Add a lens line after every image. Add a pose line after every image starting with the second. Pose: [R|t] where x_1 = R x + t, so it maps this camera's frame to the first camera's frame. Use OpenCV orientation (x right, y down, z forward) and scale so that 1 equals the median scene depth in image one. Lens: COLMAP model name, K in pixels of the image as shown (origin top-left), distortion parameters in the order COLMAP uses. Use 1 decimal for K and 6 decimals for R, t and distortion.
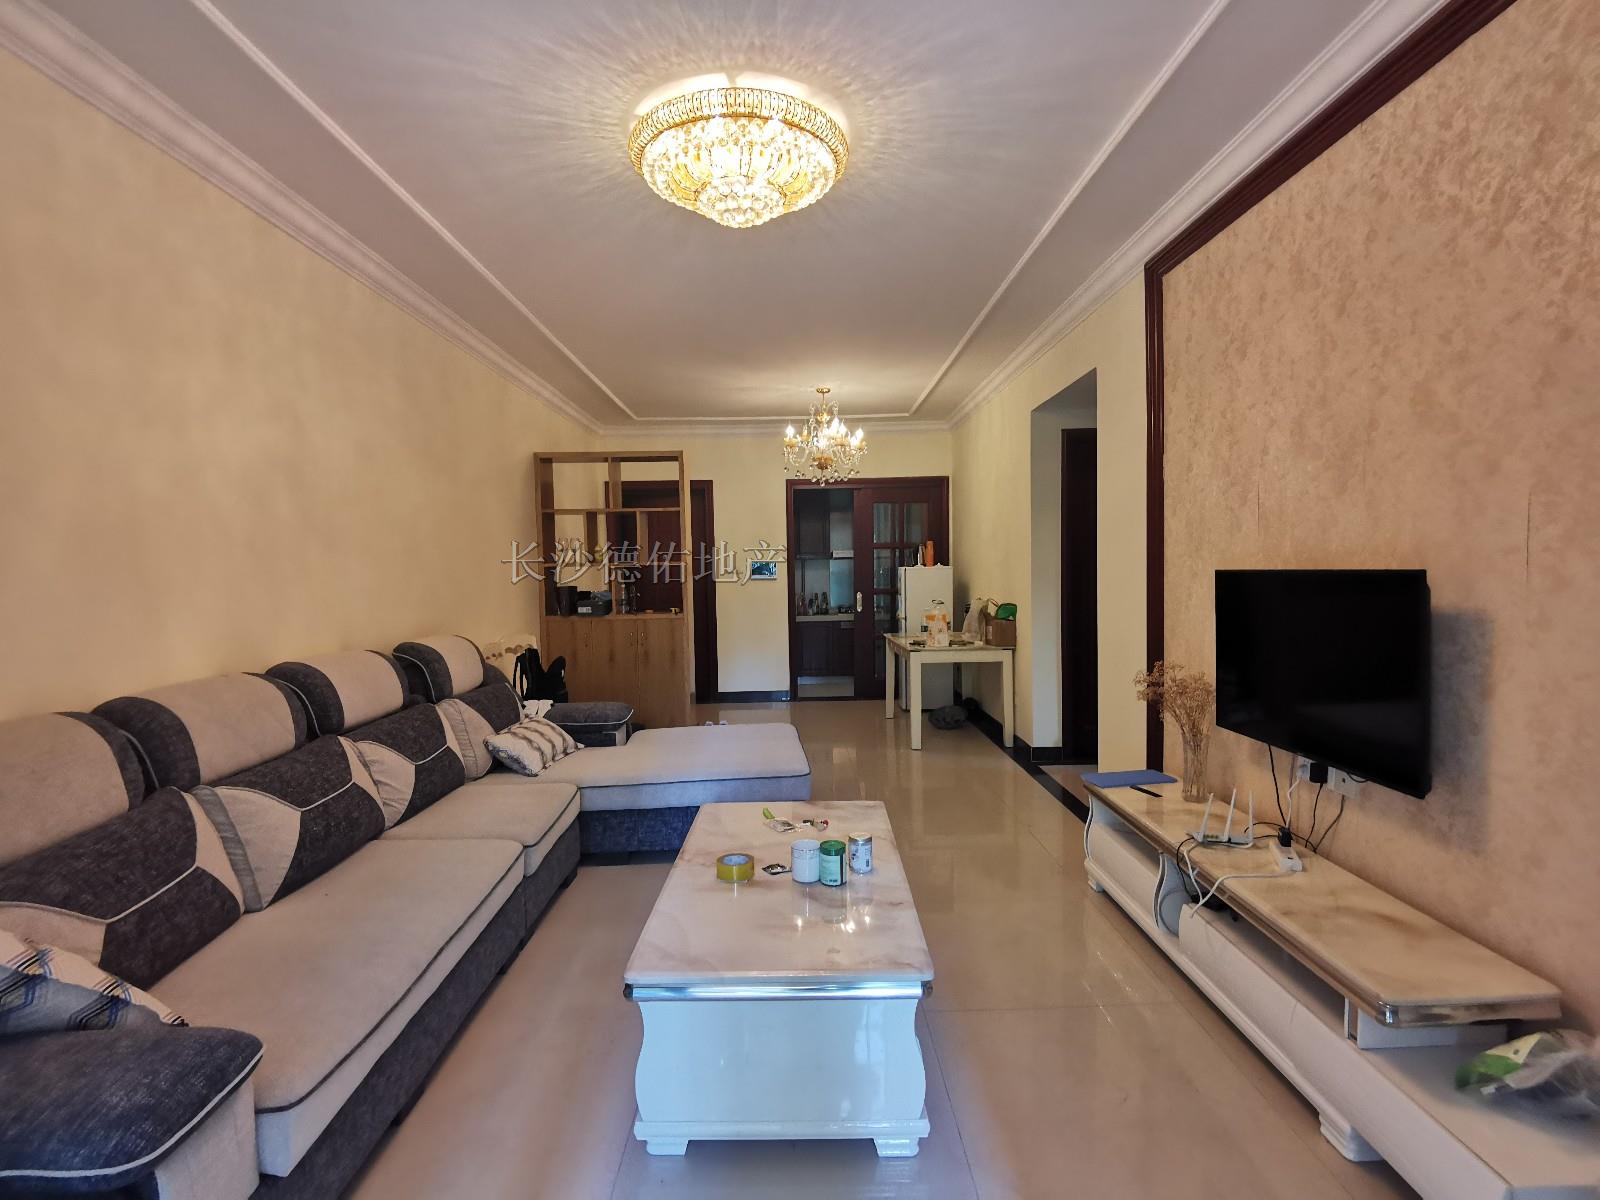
lens RADIAL K [[814.3, 0, 796.7], [0, 814.3, 596.1], [0, 0, 1]] dist [-0.001536, -0.000151]
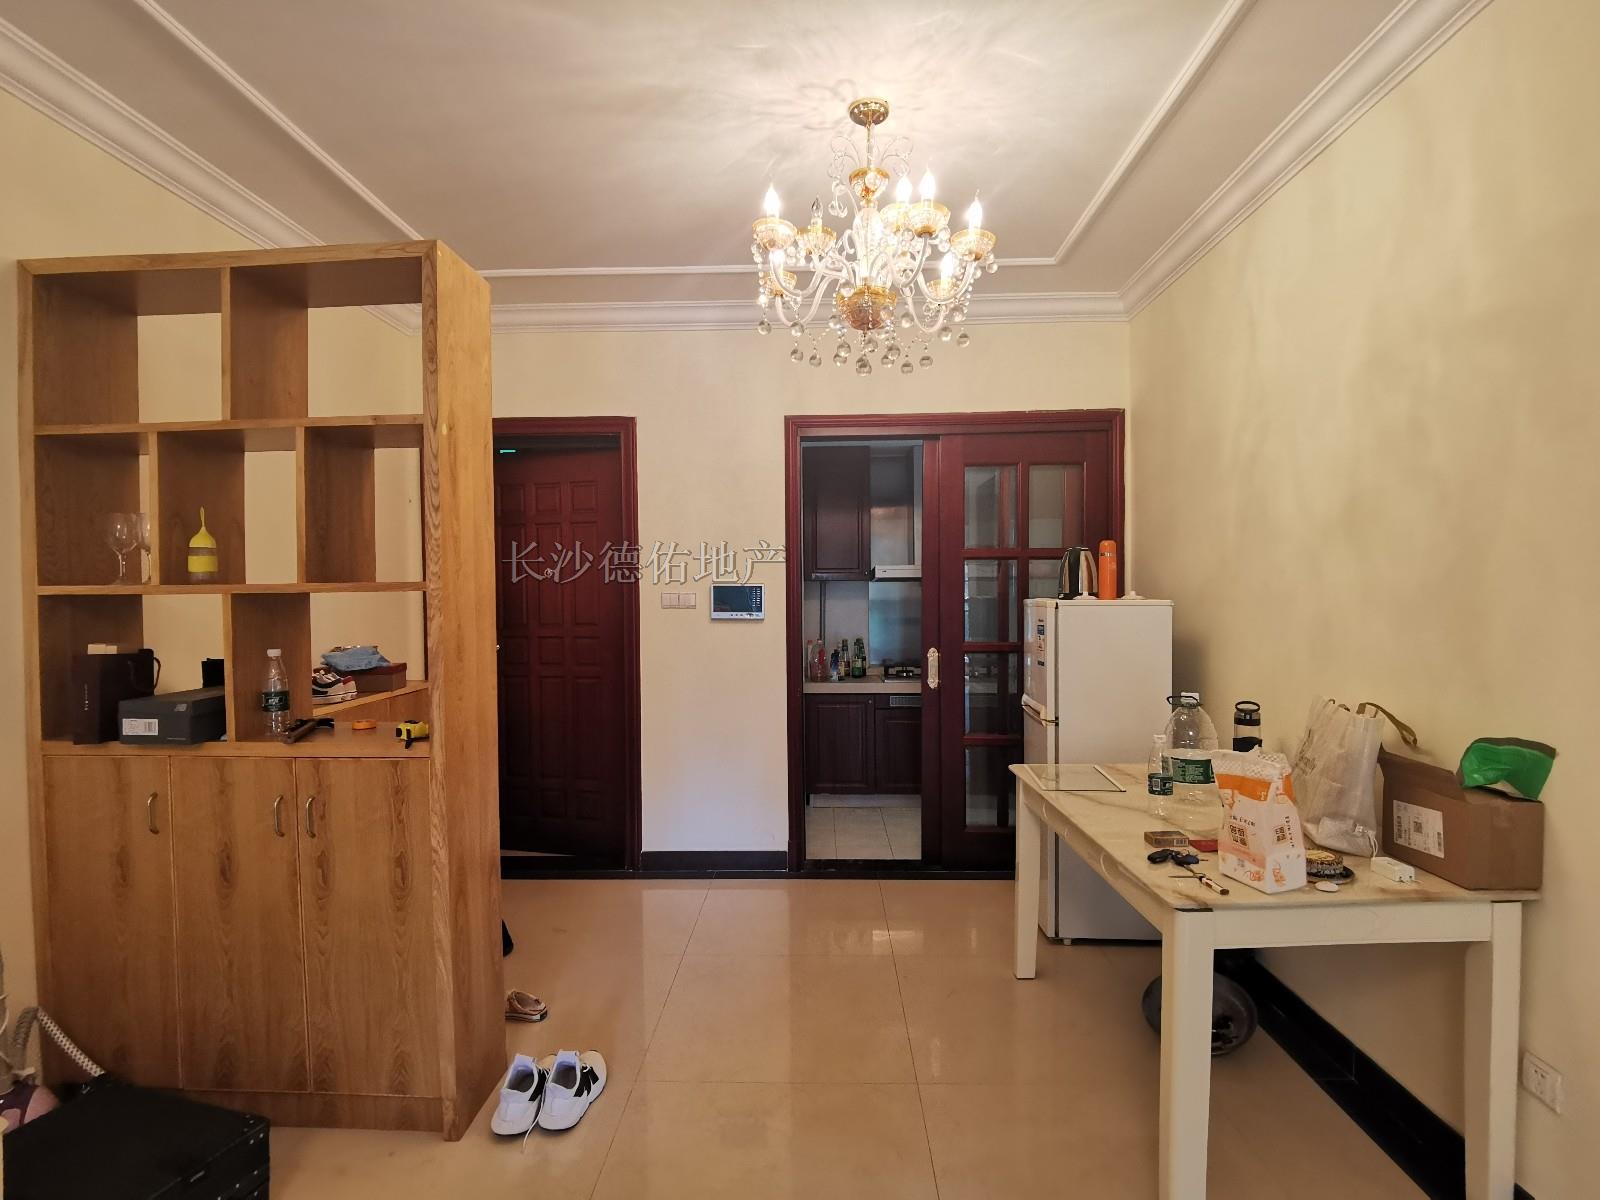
lens RADIAL K [[814.3, 0, 801.7], [0, 814.3, 600.5], [0, 0, 1]] dist [-0.001536, -0.000151]
pose [[0.999532, 0.009565, -0.029065, 0.012215], [-0.010181, 0.999725, -0.021126, -0.022681], [0.028855, 0.021412, 0.999354, 0.513404]]
